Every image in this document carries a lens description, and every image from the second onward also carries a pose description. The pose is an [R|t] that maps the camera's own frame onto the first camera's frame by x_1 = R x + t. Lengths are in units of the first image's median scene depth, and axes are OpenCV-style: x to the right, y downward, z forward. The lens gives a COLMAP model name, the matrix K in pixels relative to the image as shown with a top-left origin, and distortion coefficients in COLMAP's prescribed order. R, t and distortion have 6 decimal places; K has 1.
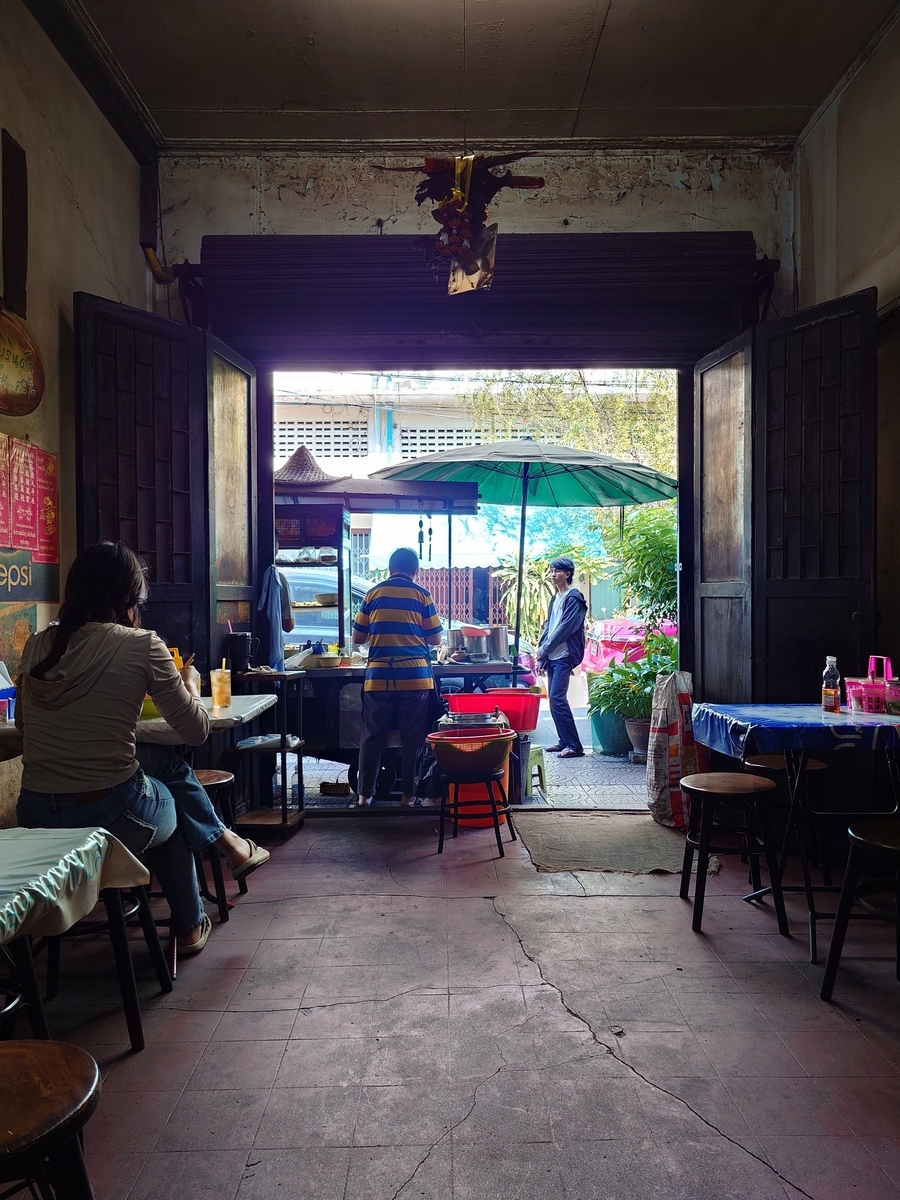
lens RADIAL K [[842.6, 0, 435.5], [0, 842.6, 604.0], [0, 0, 1]] dist [0.004347, -0.005769]
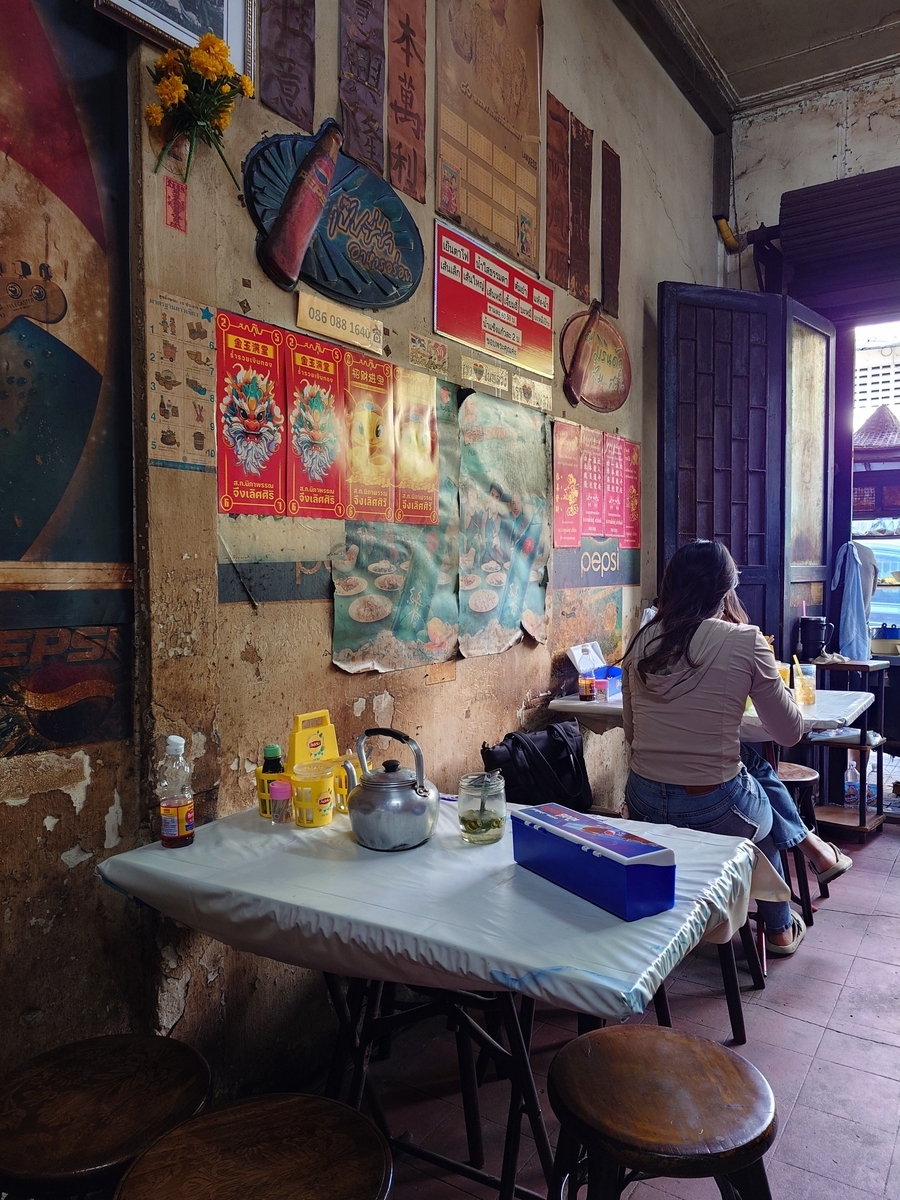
lens RADIAL K [[842.6, 0, 435.5], [0, 842.6, 604.0], [0, 0, 1]] dist [0.004347, -0.005769]
pose [[0.824404, 0.031345, -0.565134, -0.057903], [-0.006381, 0.998917, 0.046095, -0.023986], [0.565966, -0.034394, 0.823711, -0.012962]]
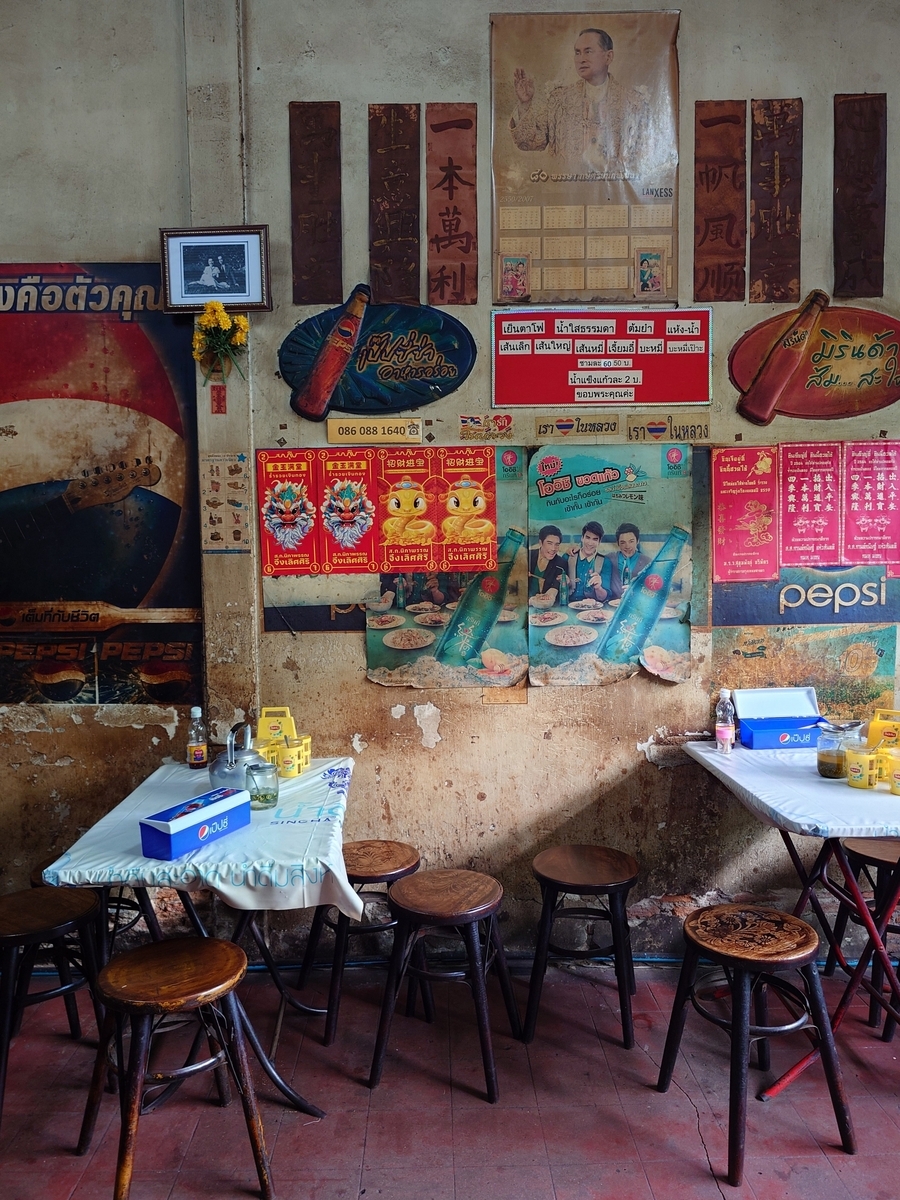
lens RADIAL K [[842.6, 0, 435.5], [0, 842.6, 604.0], [0, 0, 1]] dist [0.004347, -0.005769]
pose [[0.012269, 0.084343, -0.996361, 0.345544], [0.012683, 0.996343, 0.084498, -0.091061], [0.999844, -0.013673, 0.011154, 0.467262]]
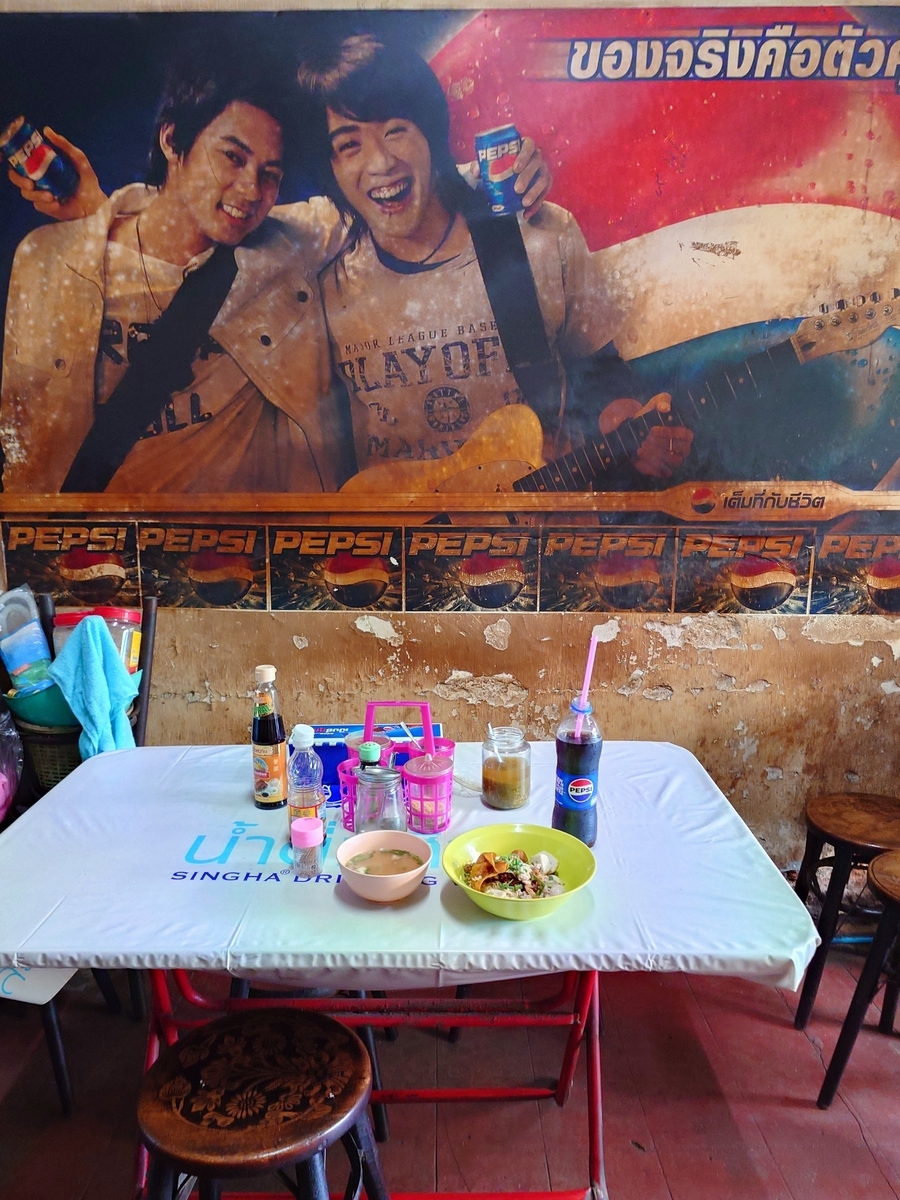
lens RADIAL K [[868.4, 0, 445.9], [0, 868.4, 598.0], [0, 0, 1]] dist [0.004504, -0.006629]
pose [[0.005762, 0.188695, -0.982019, 0.182926], [0.009518, 0.981980, 0.188744, -0.069226], [0.999938, -0.010434, 0.003862, -0.107133]]
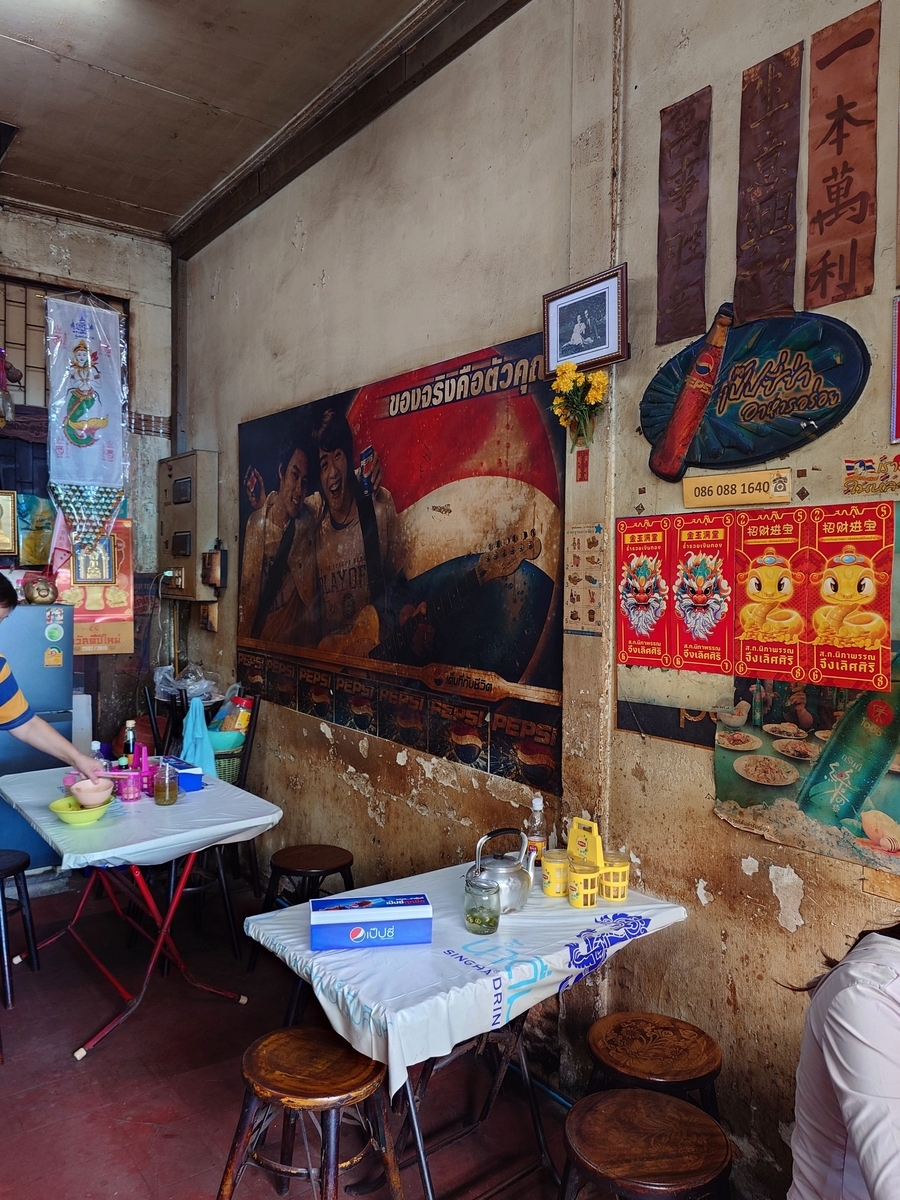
lens RADIAL K [[868.4, 0, 445.9], [0, 868.4, 598.0], [0, 0, 1]] dist [0.004504, -0.006629]
pose [[-0.792974, 0.017560, -0.609003, 0.094492], [-0.003130, 0.999454, 0.032893, -0.127866], [0.609248, 0.027989, -0.792486, 0.781069]]
